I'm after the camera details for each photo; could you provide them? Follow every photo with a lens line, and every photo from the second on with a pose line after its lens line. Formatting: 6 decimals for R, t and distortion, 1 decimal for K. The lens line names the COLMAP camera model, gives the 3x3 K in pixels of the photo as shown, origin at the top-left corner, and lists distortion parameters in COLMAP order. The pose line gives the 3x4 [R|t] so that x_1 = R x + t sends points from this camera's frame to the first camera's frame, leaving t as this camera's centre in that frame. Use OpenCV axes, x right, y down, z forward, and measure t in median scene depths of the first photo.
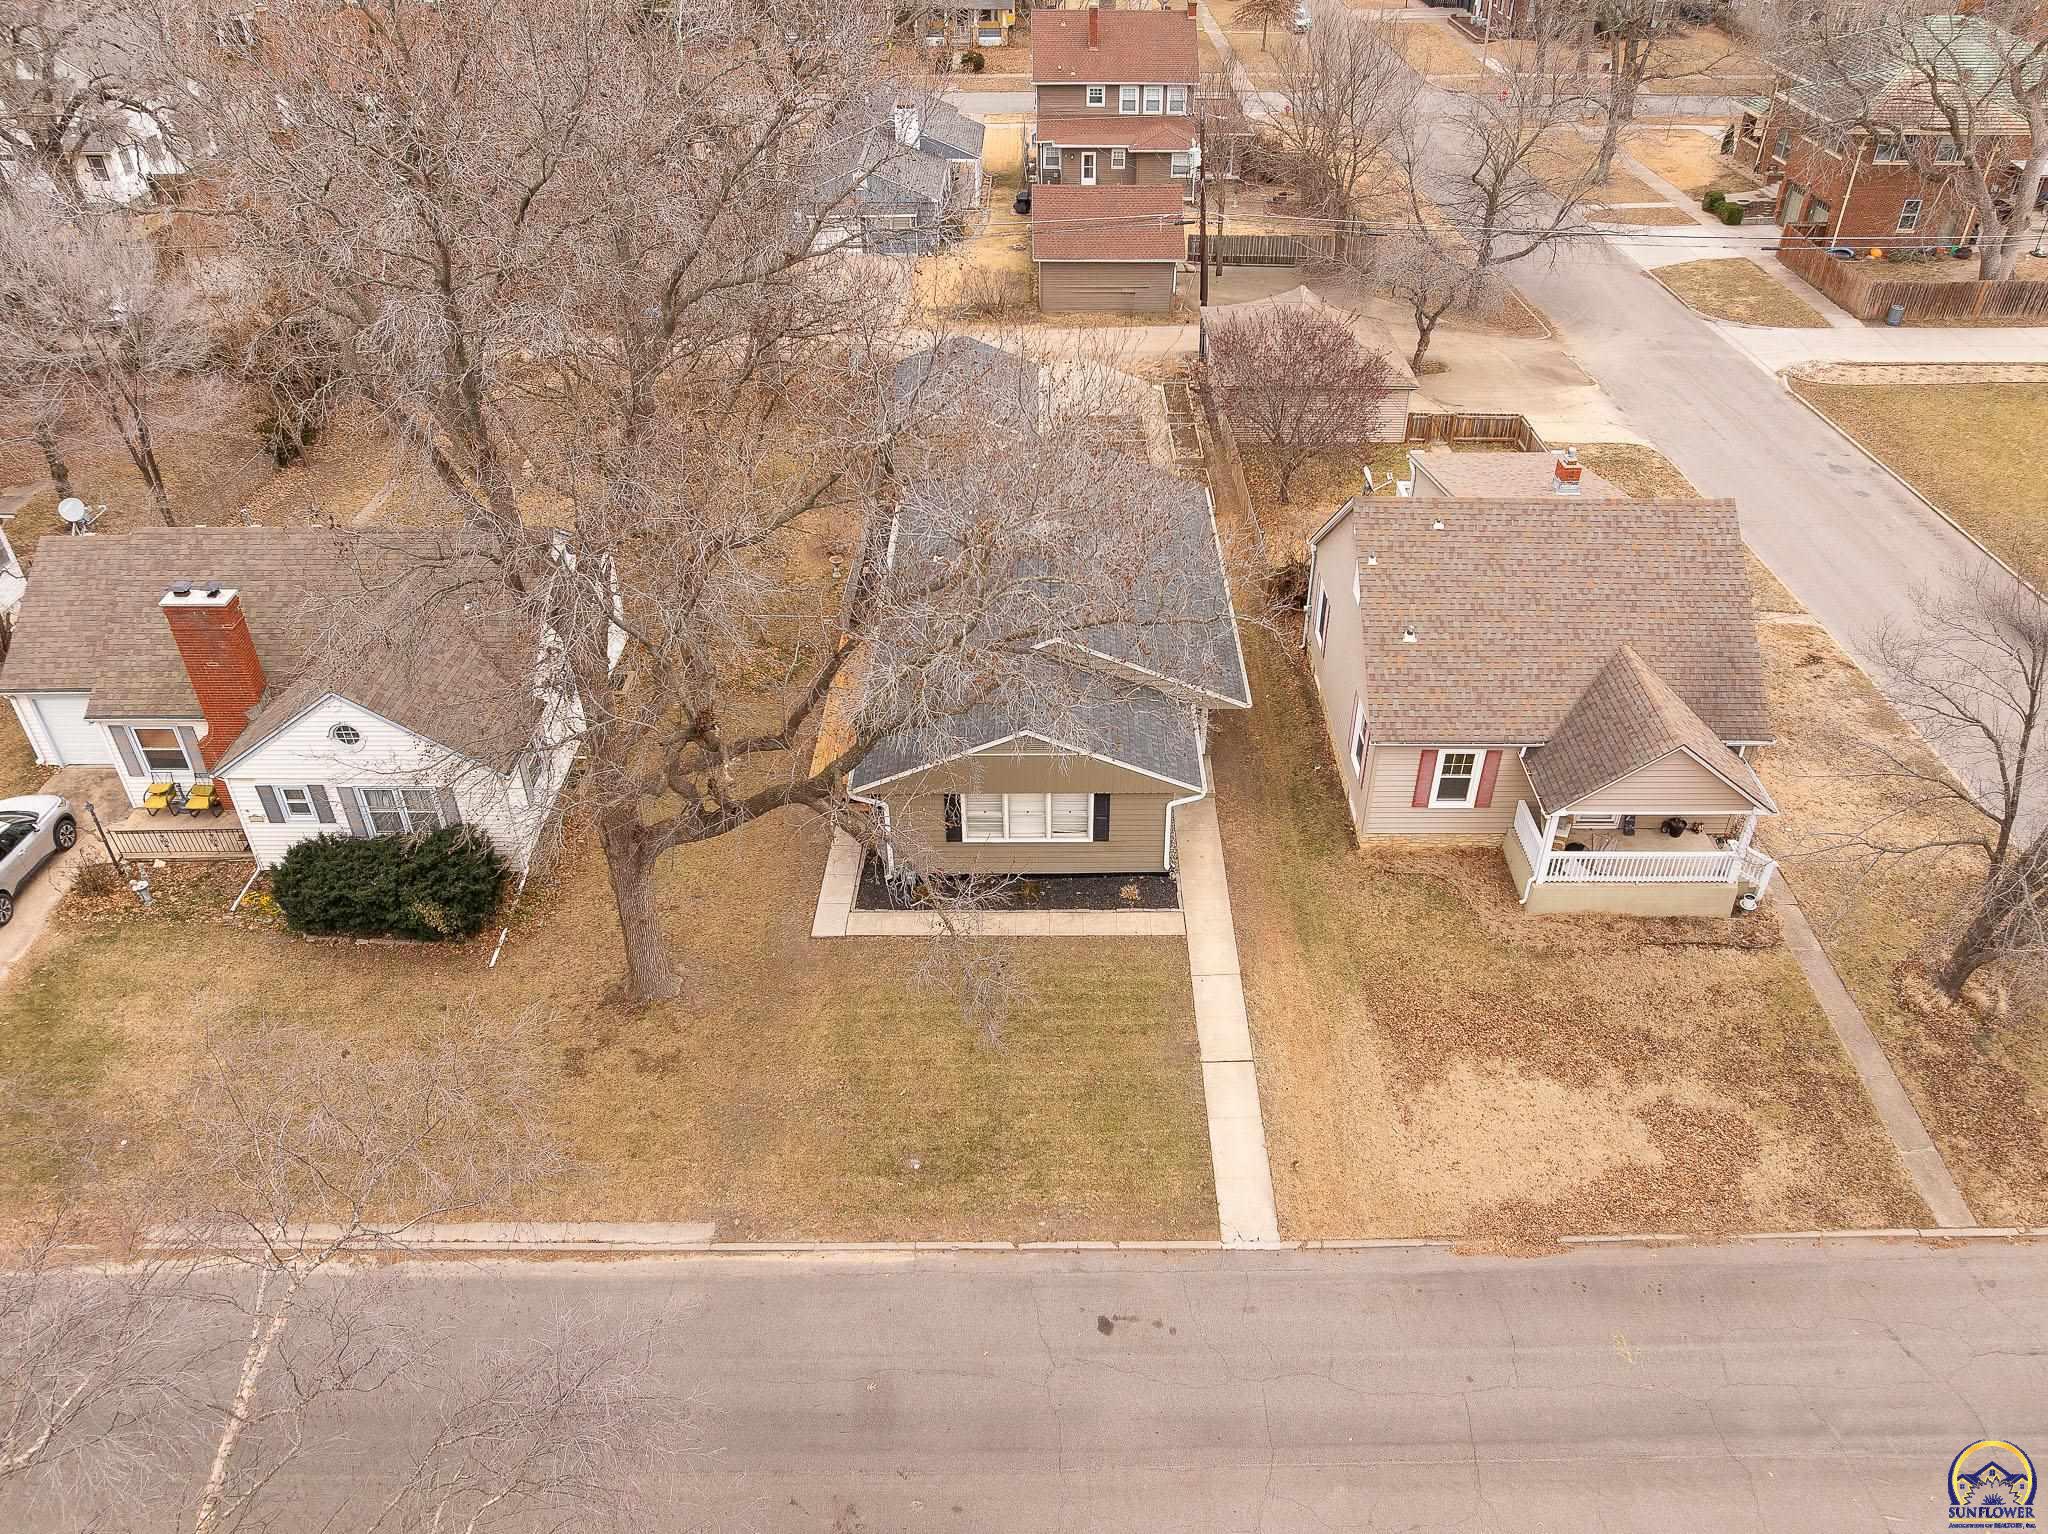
lens RADIAL K [[1452.6, 0, 1024.0], [0, 1452.6, 767.0], [0, 0, 1]] dist [-0.037244, -0.005430]
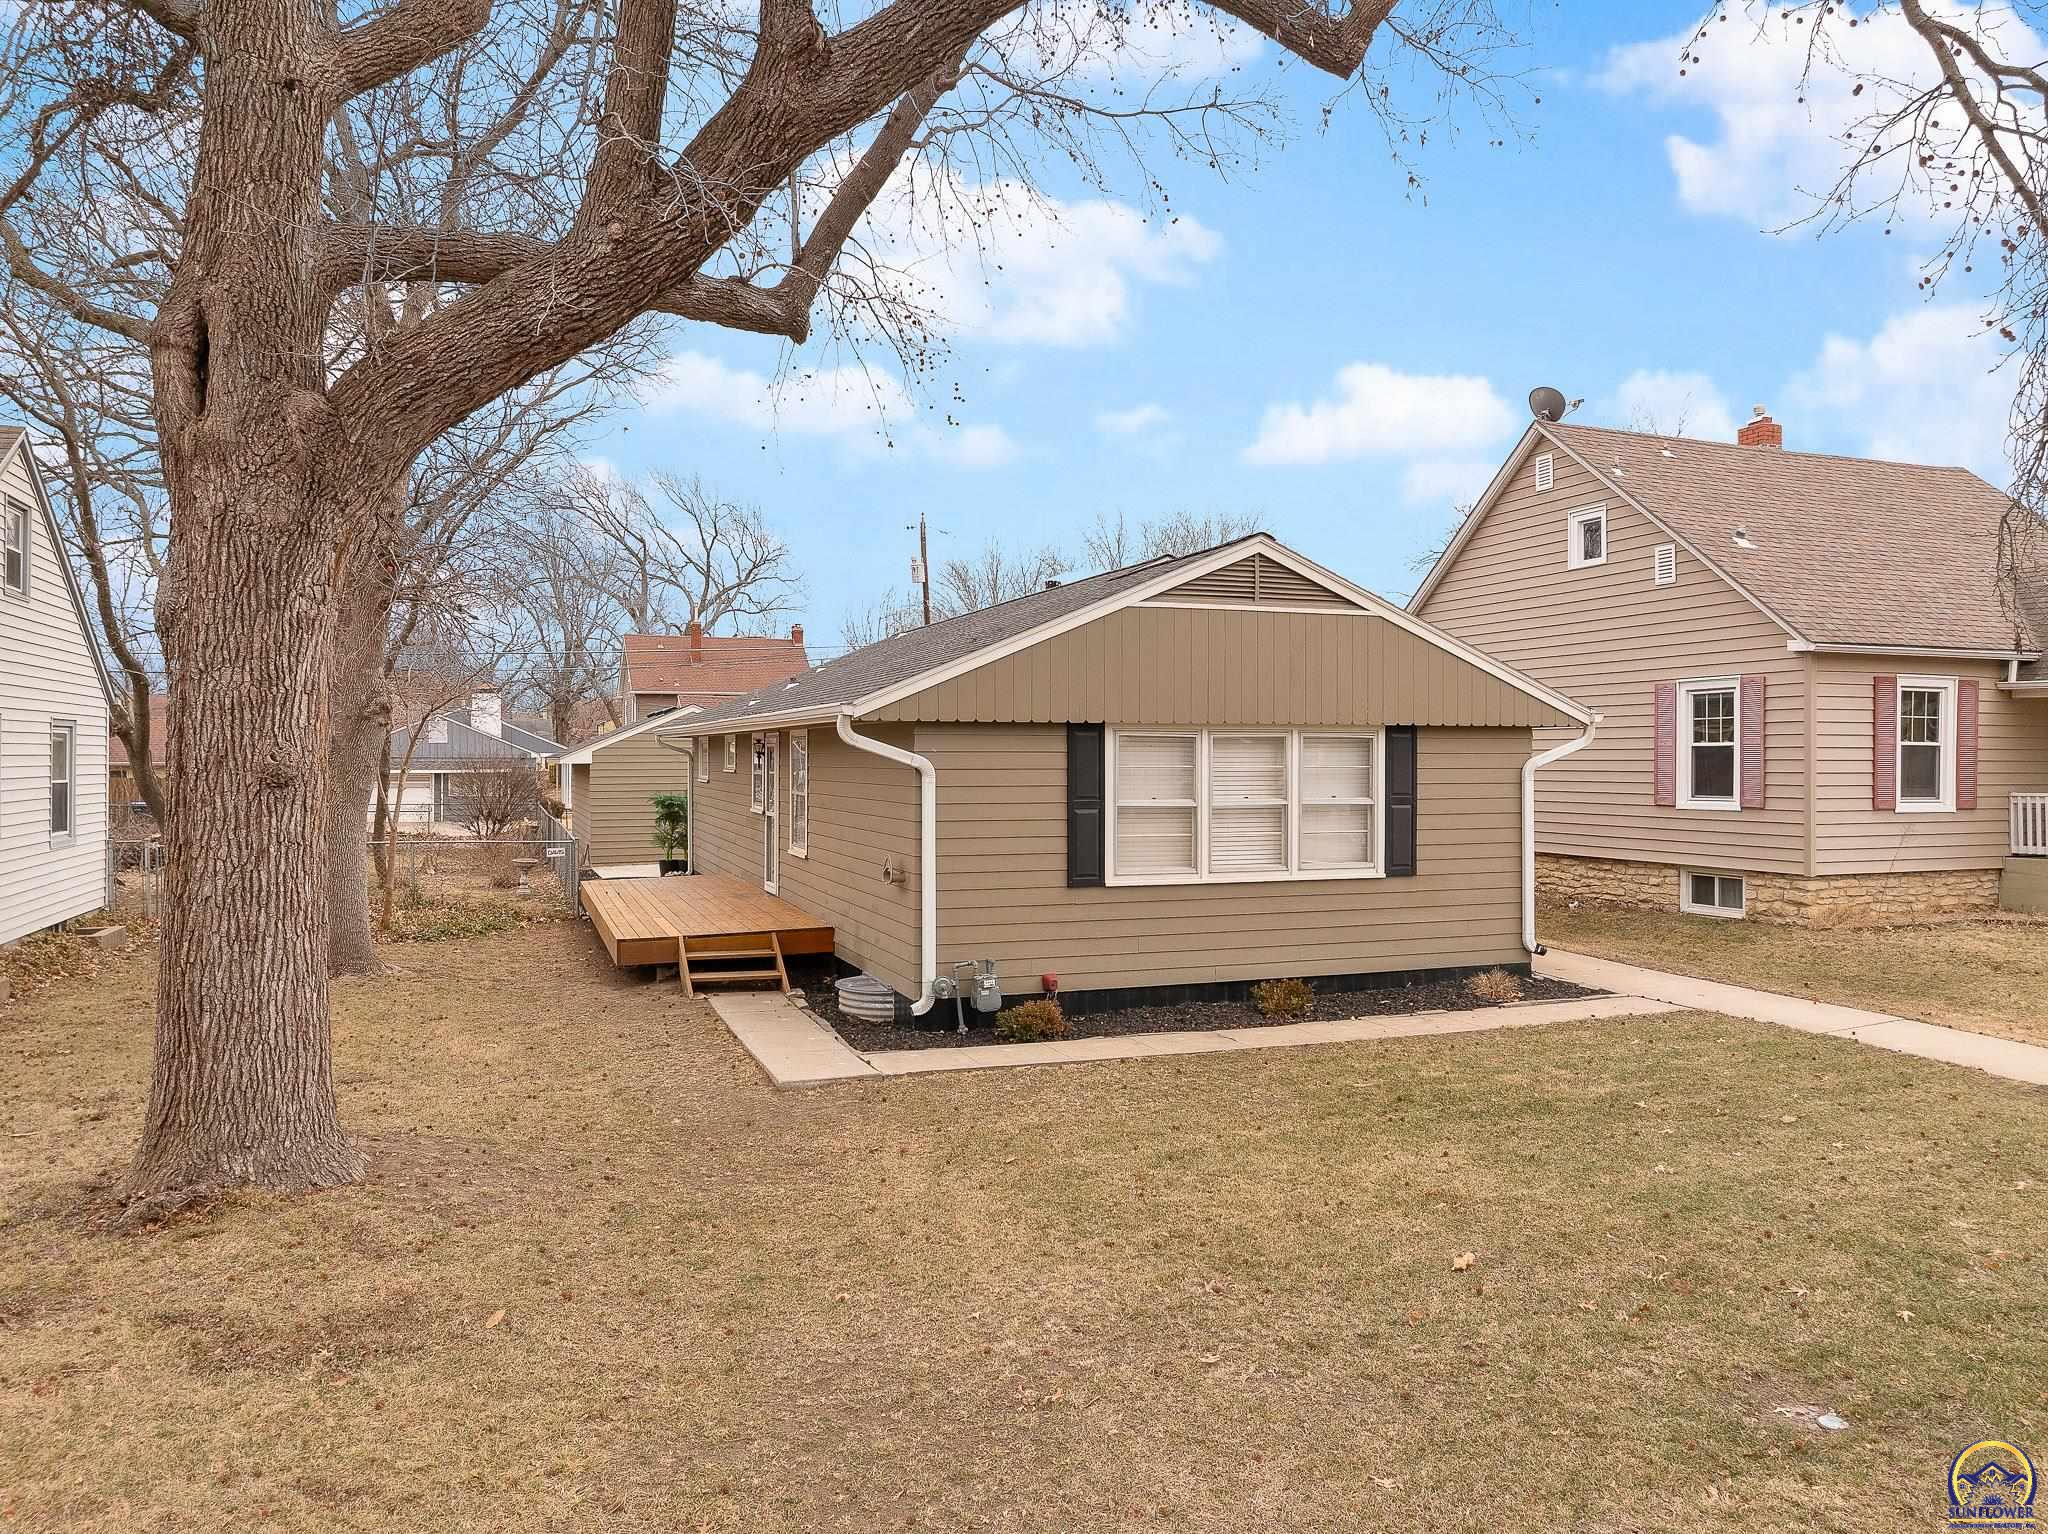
lens RADIAL K [[1452.6, 0, 1024.0], [0, 1452.6, 767.0], [0, 0, 1]] dist [-0.037244, -0.005430]
pose [[0.935557, 0.009395, 0.353051, -0.226491], [0.196457, 0.816872, -0.542333, 0.262161], [-0.293493, 0.576743, 0.762384, 0.760684]]
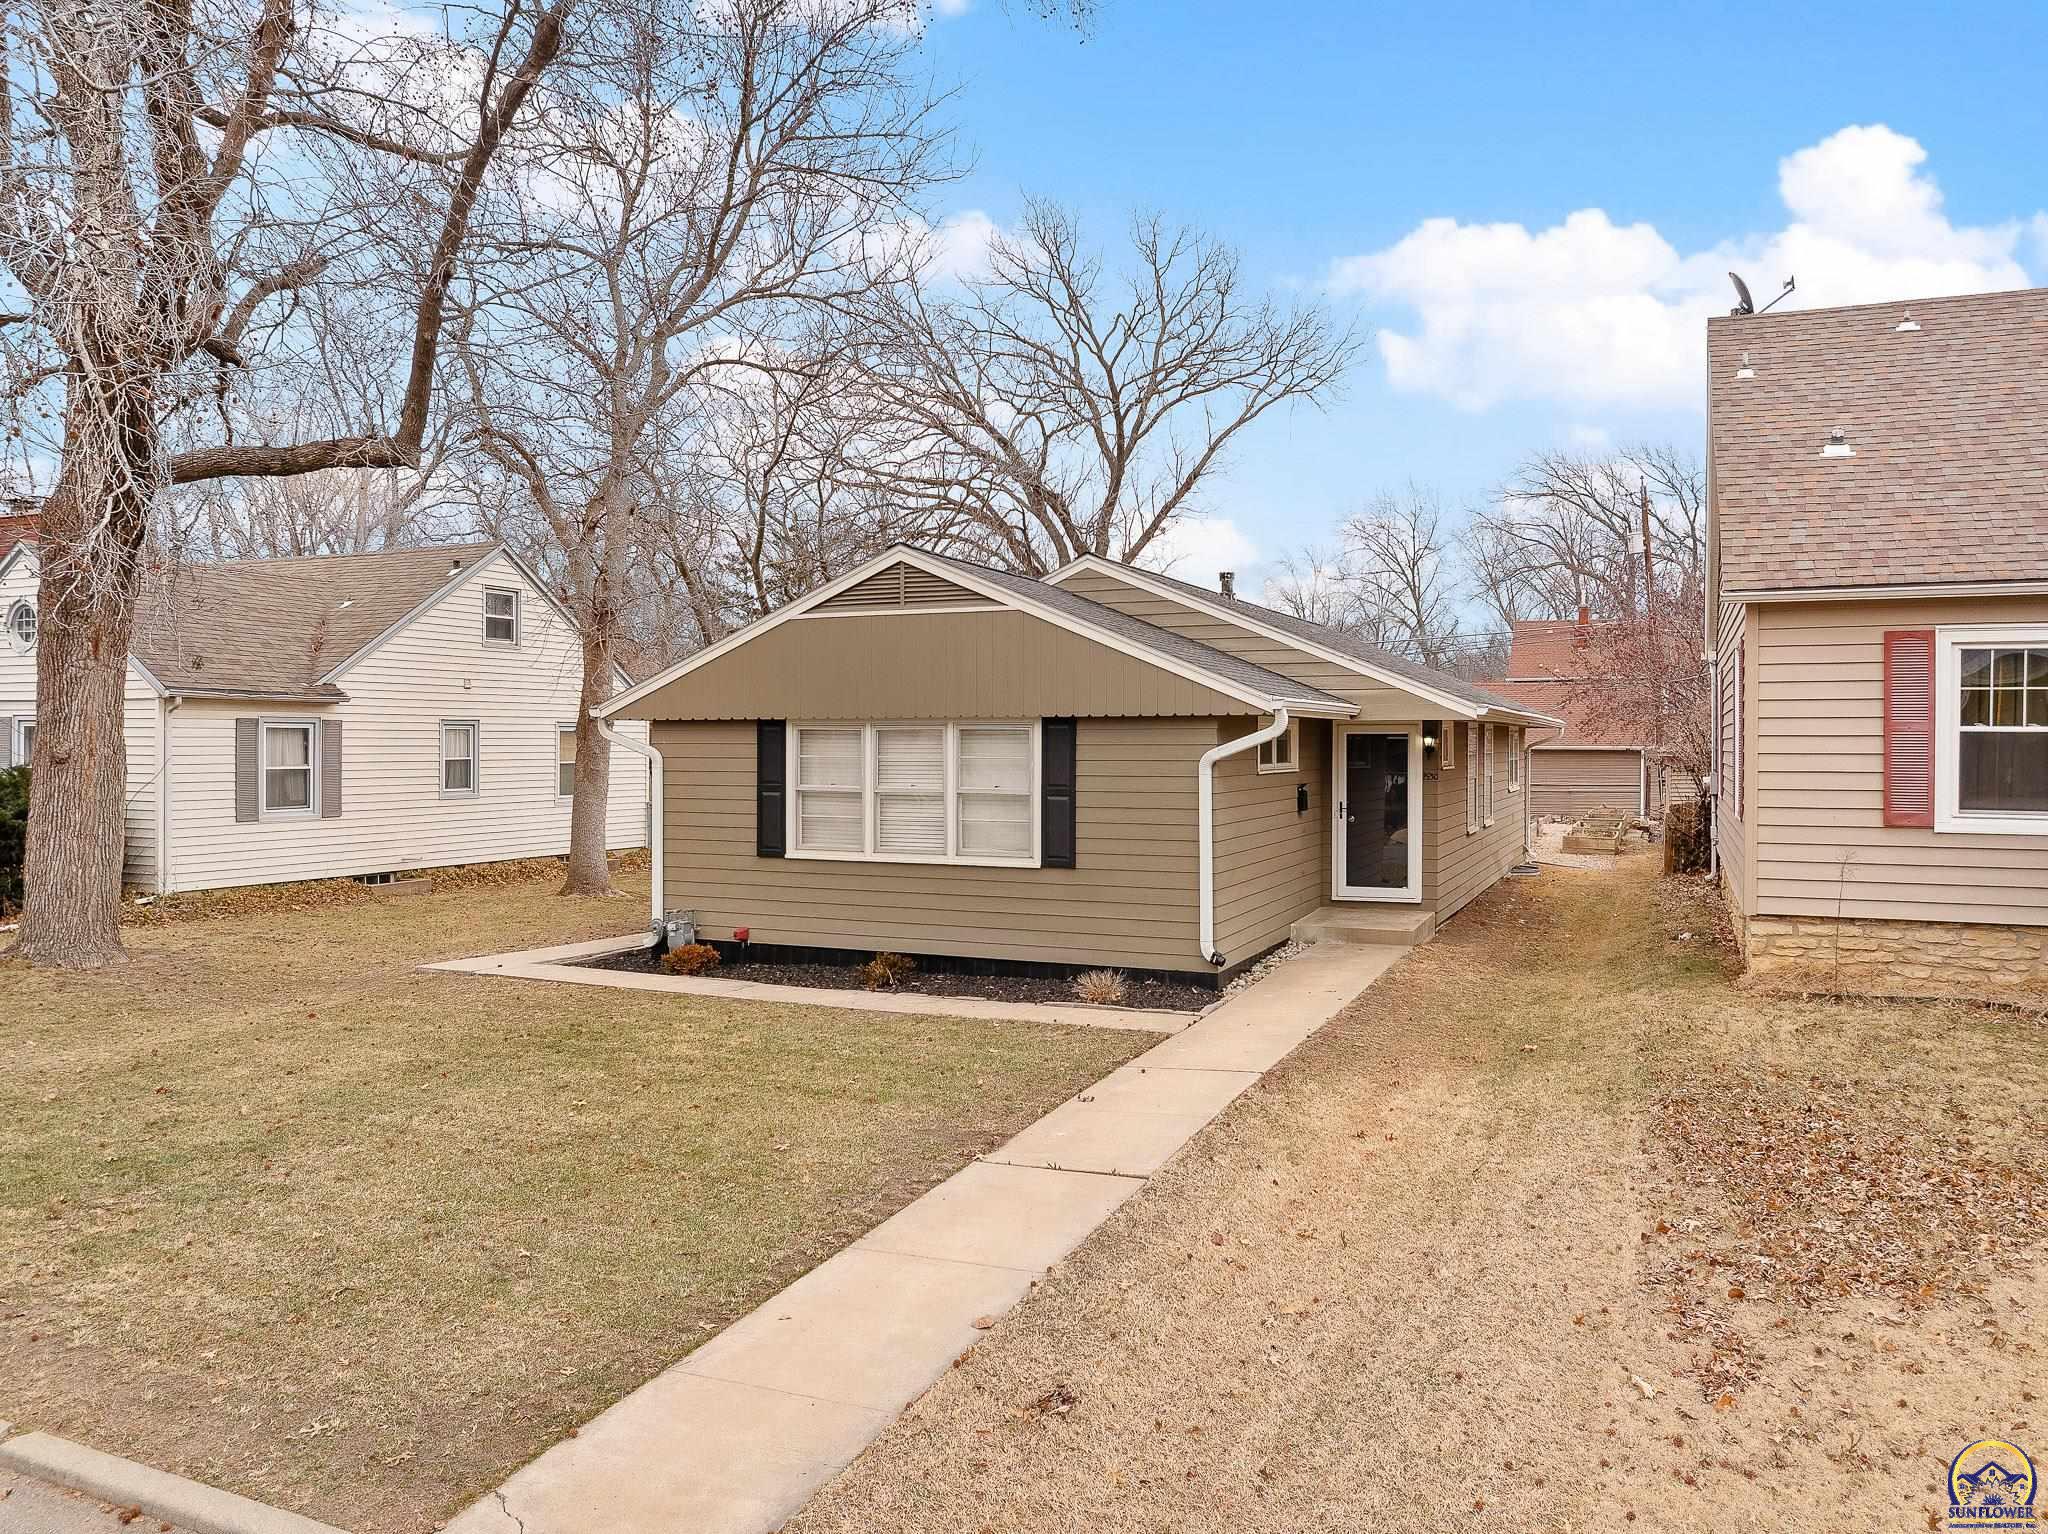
lens RADIAL K [[1443.9, 0, 1024.0], [0, 1443.9, 767.0], [0, 0, 1]] dist [-0.019550, -0.000674]
pose [[0.917859, 0.018151, -0.396491, 0.236364], [-0.239477, 0.821960, -0.516752, 0.278021], [0.316520, 0.569256, 0.758790, 0.725877]]
